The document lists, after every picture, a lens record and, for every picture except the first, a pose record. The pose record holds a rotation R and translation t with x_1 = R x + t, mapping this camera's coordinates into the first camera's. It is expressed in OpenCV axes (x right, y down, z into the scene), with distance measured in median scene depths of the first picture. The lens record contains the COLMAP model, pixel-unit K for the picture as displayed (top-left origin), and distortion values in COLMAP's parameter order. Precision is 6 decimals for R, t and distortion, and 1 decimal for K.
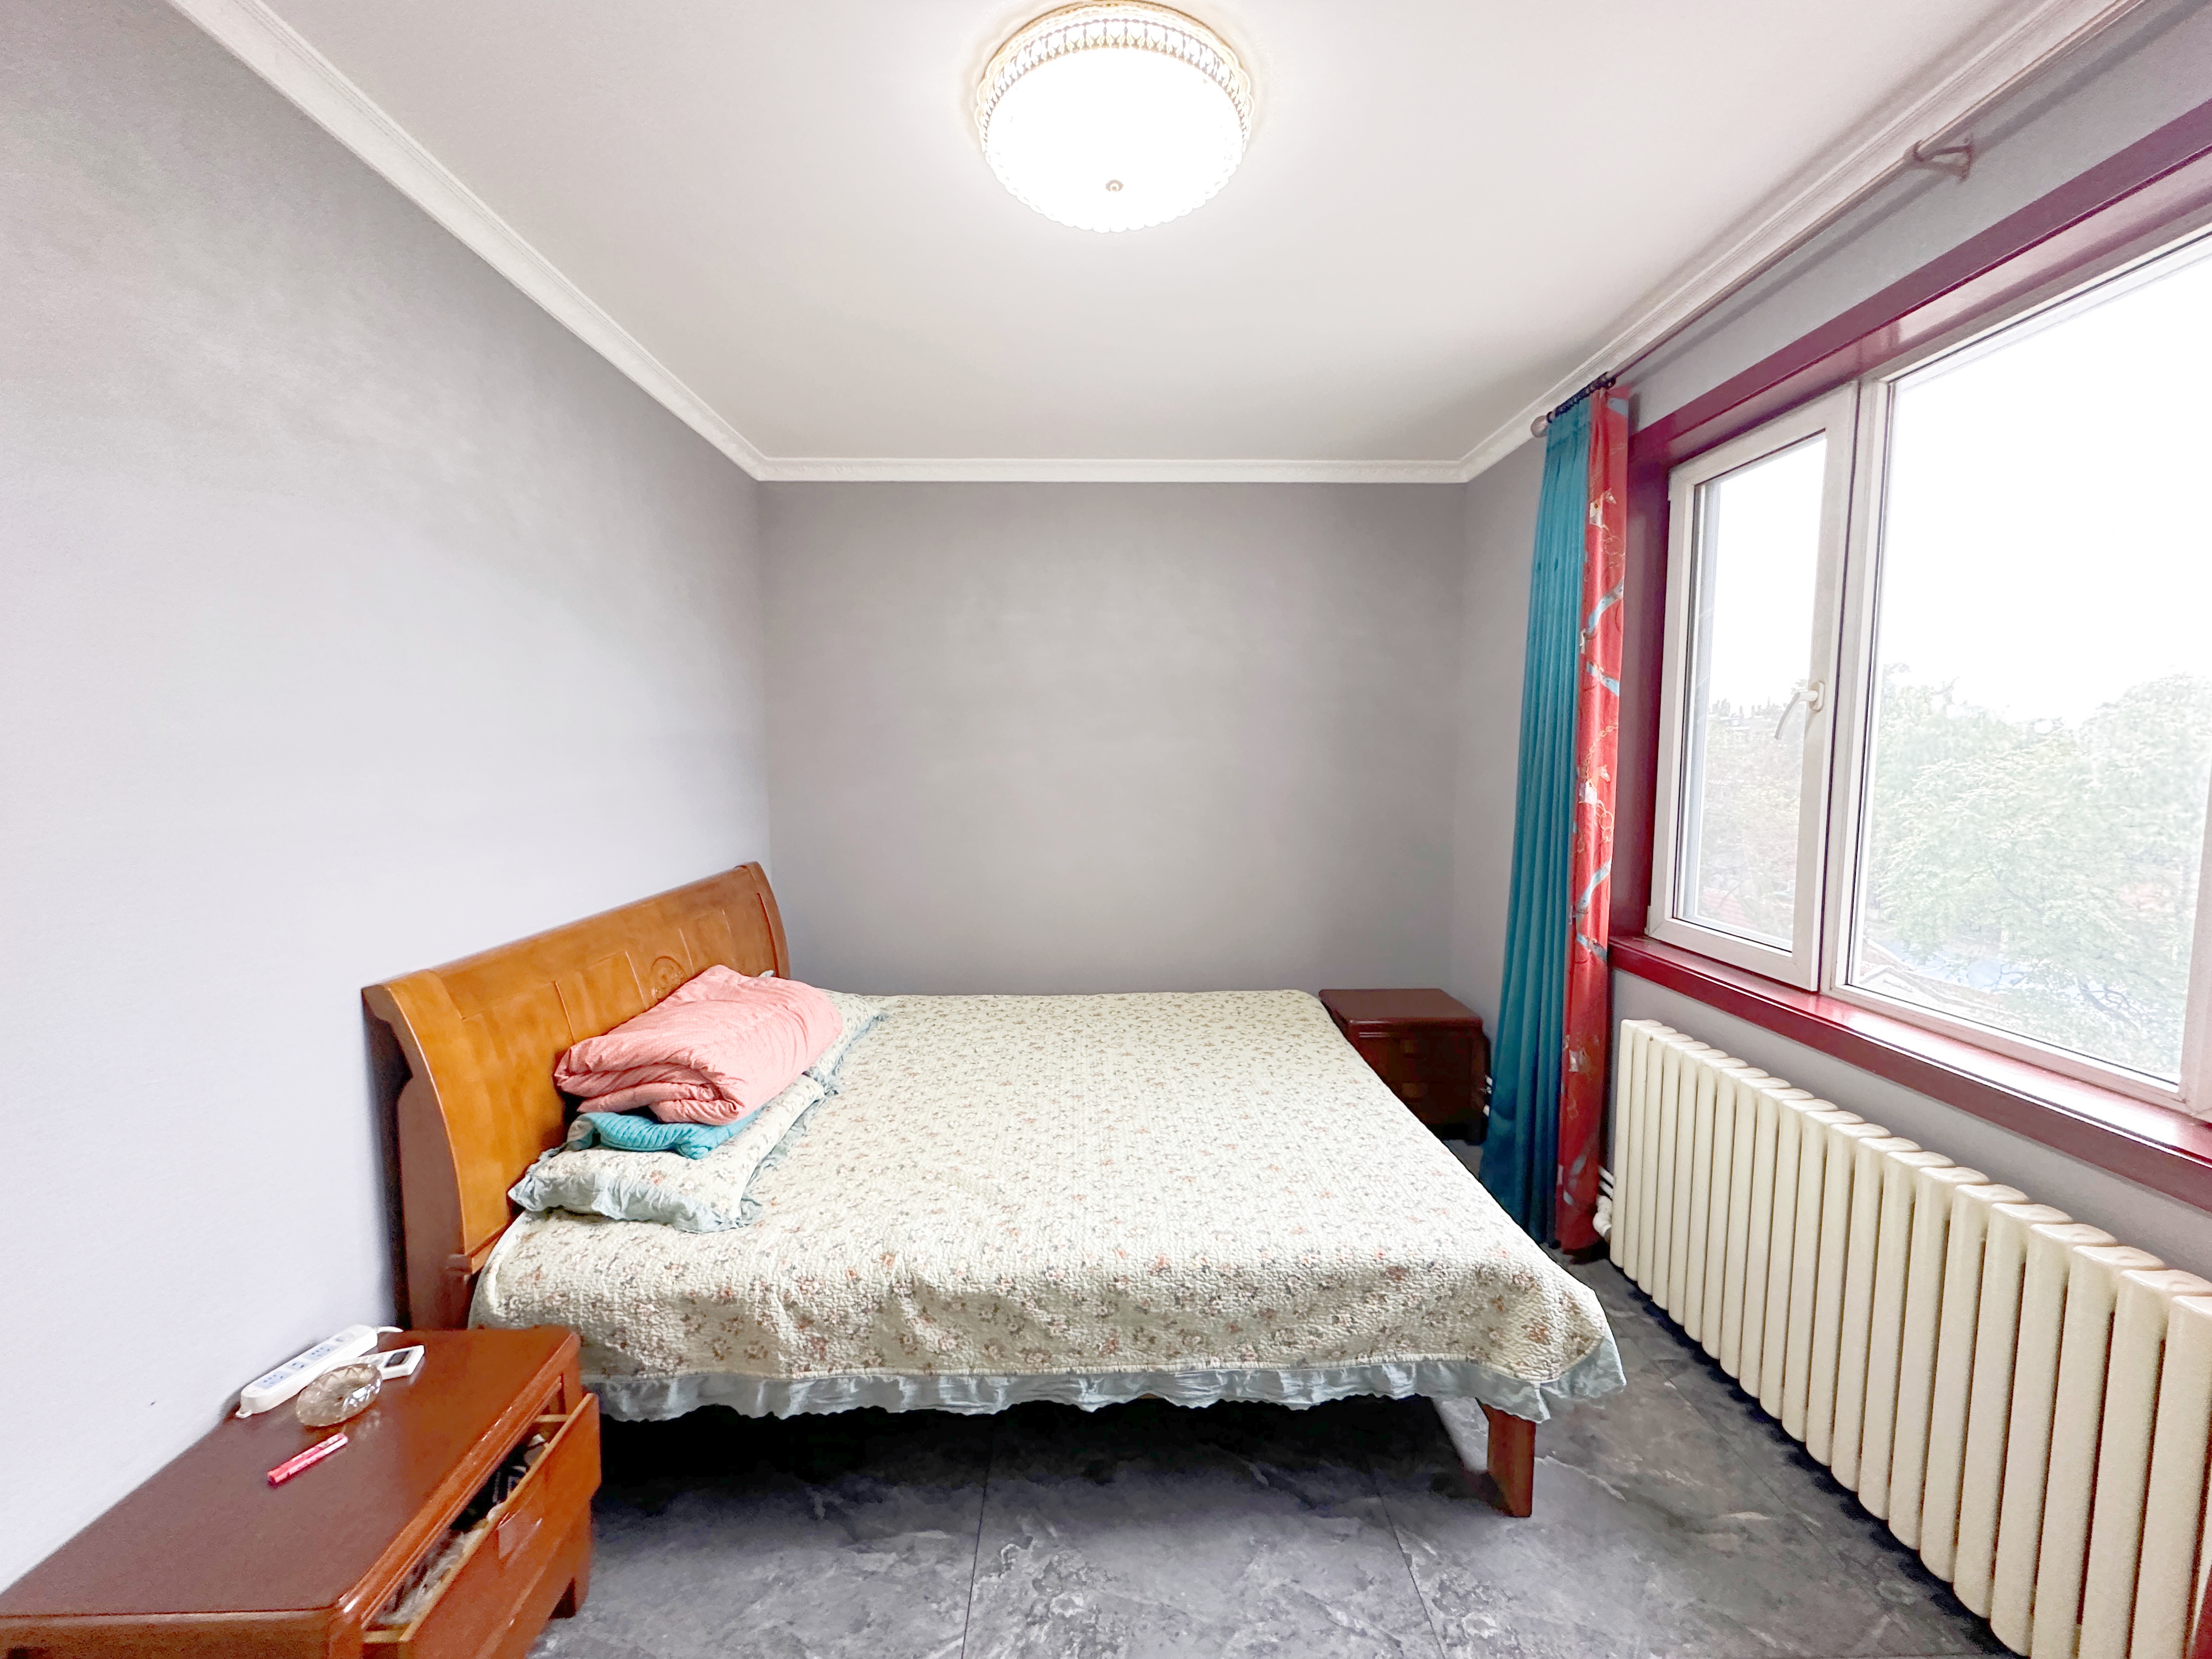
lens RADIAL K [[885.1, 0, 1106.1], [0, 885.1, 824.1], [0, 0, 1]] dist [-0.002575, 0.000305]
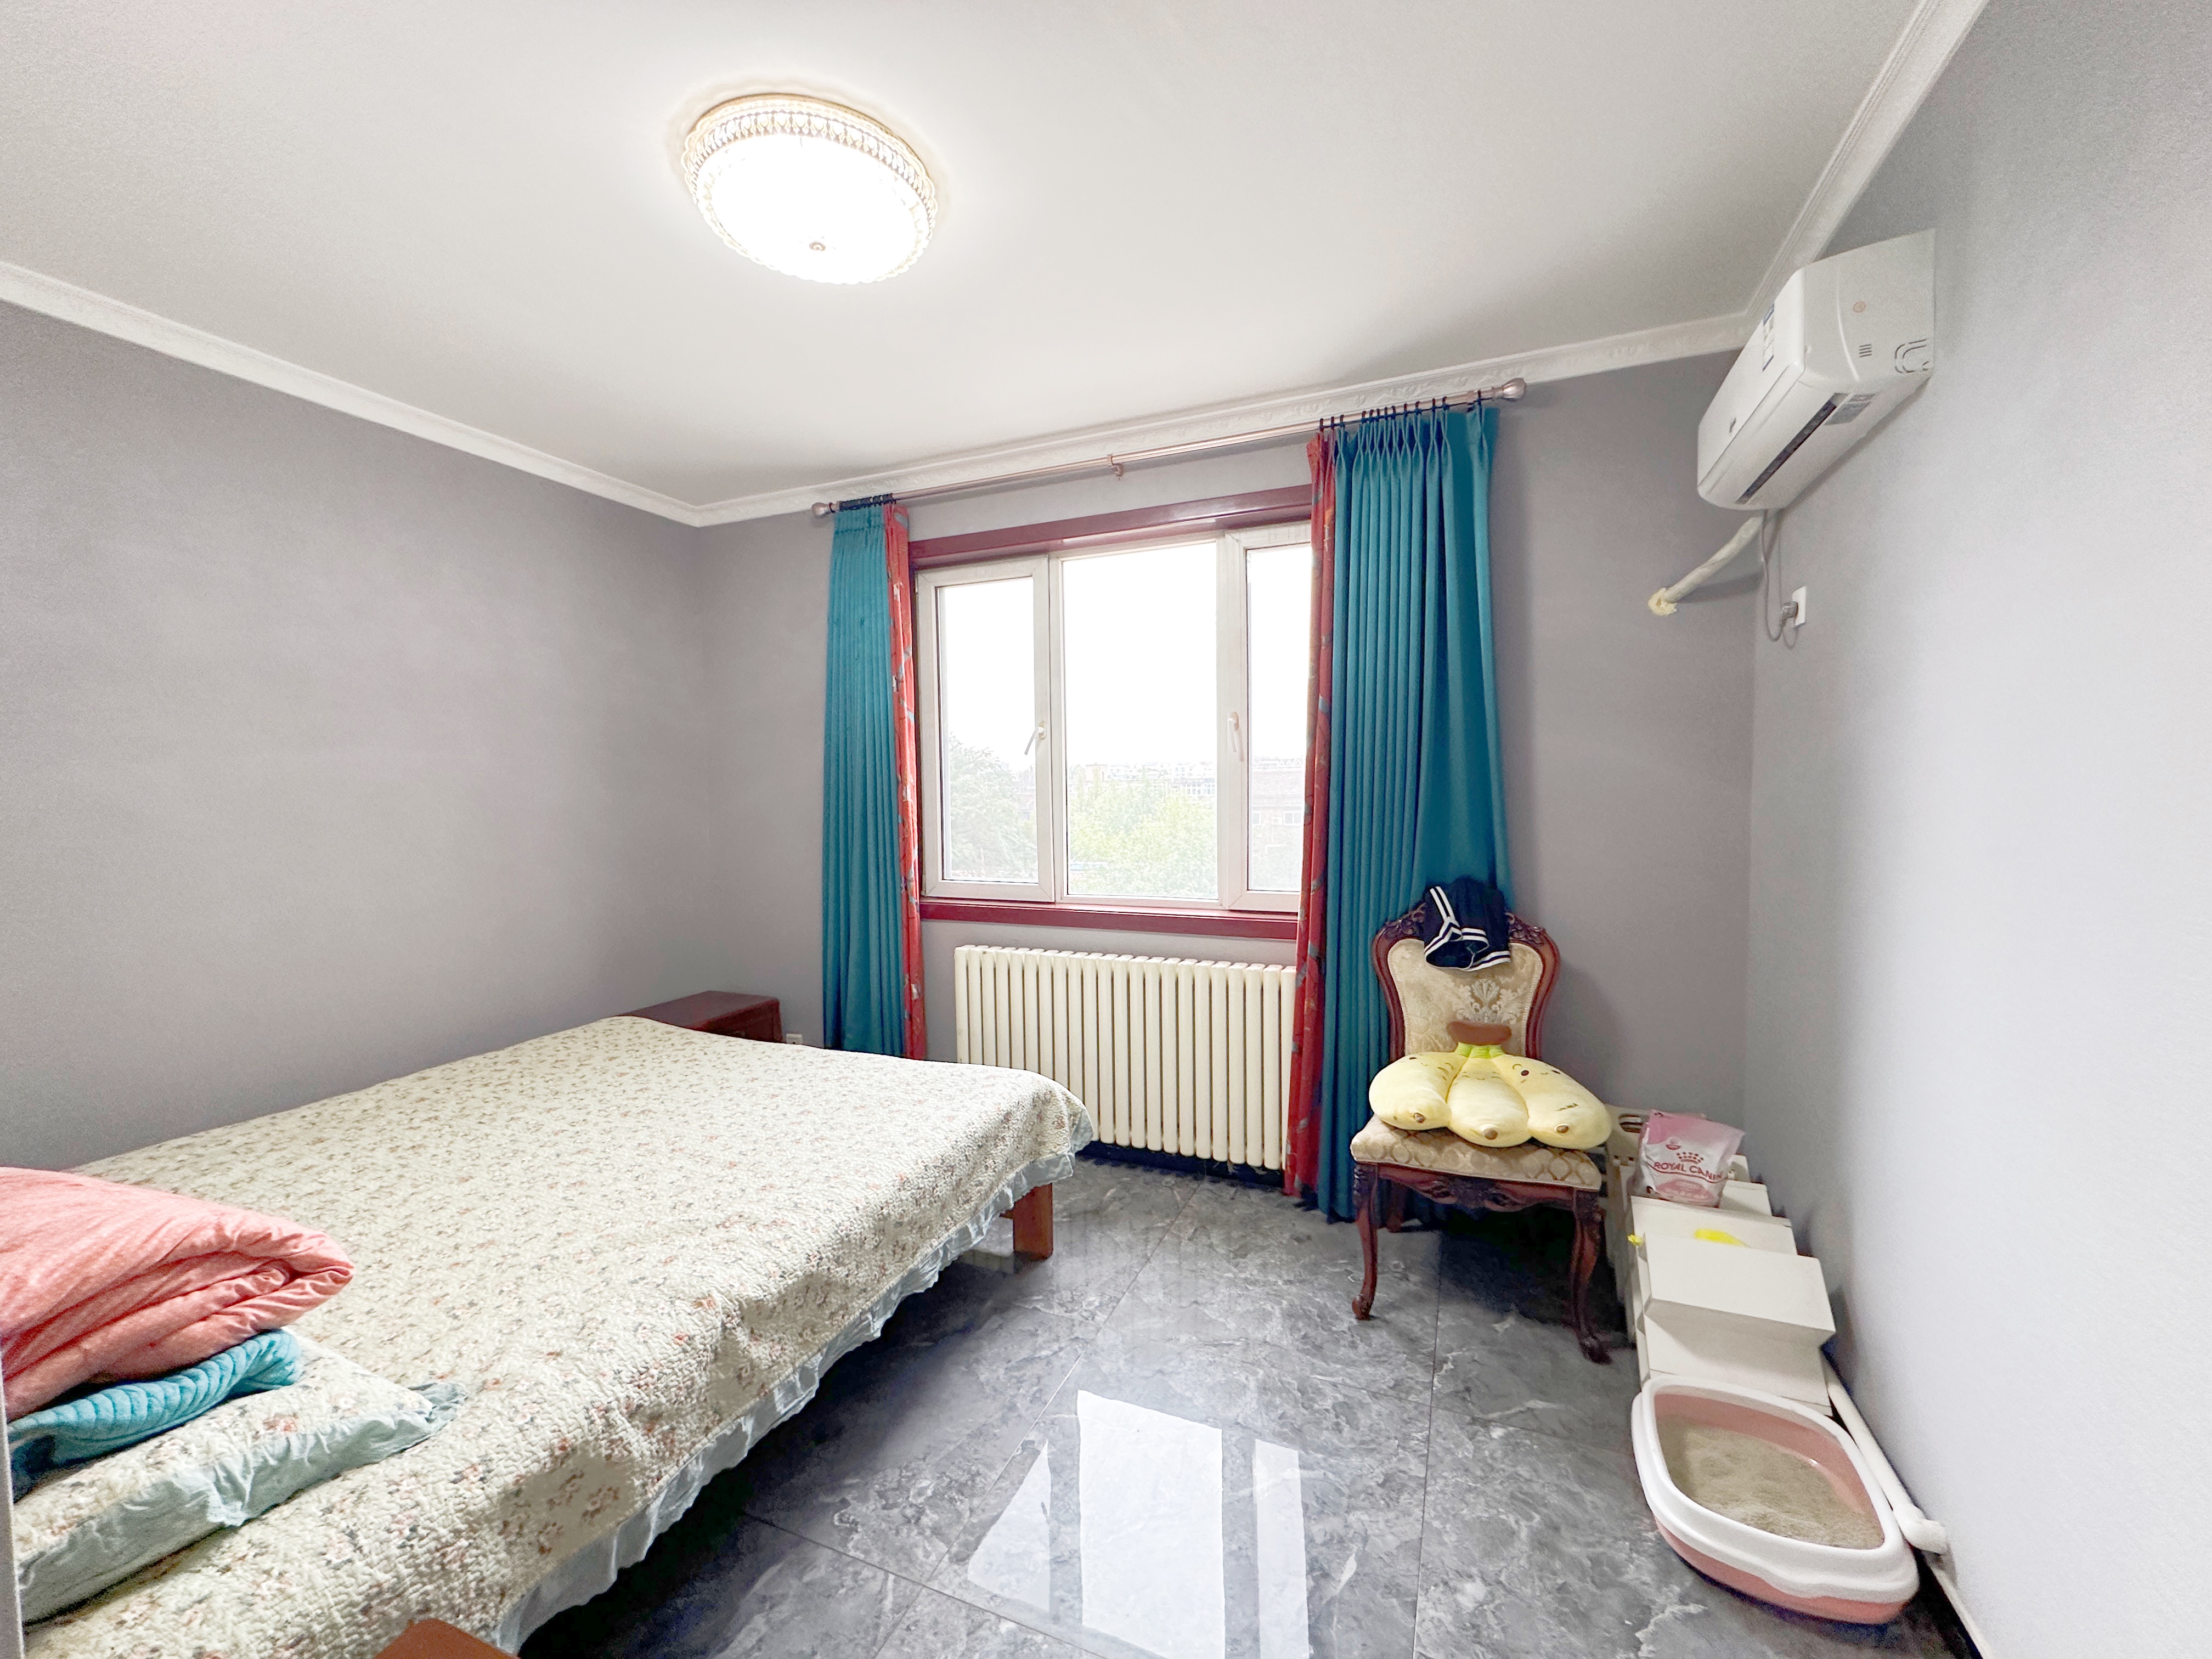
lens RADIAL K [[885.1, 0, 1106.1], [0, 885.1, 824.1], [0, 0, 1]] dist [-0.002575, 0.000305]
pose [[0.404488, -0.039578, 0.913687, -0.876372], [0.087386, 0.996165, 0.004465, 0.048901], [-0.910359, 0.078037, 0.406395, 0.244470]]
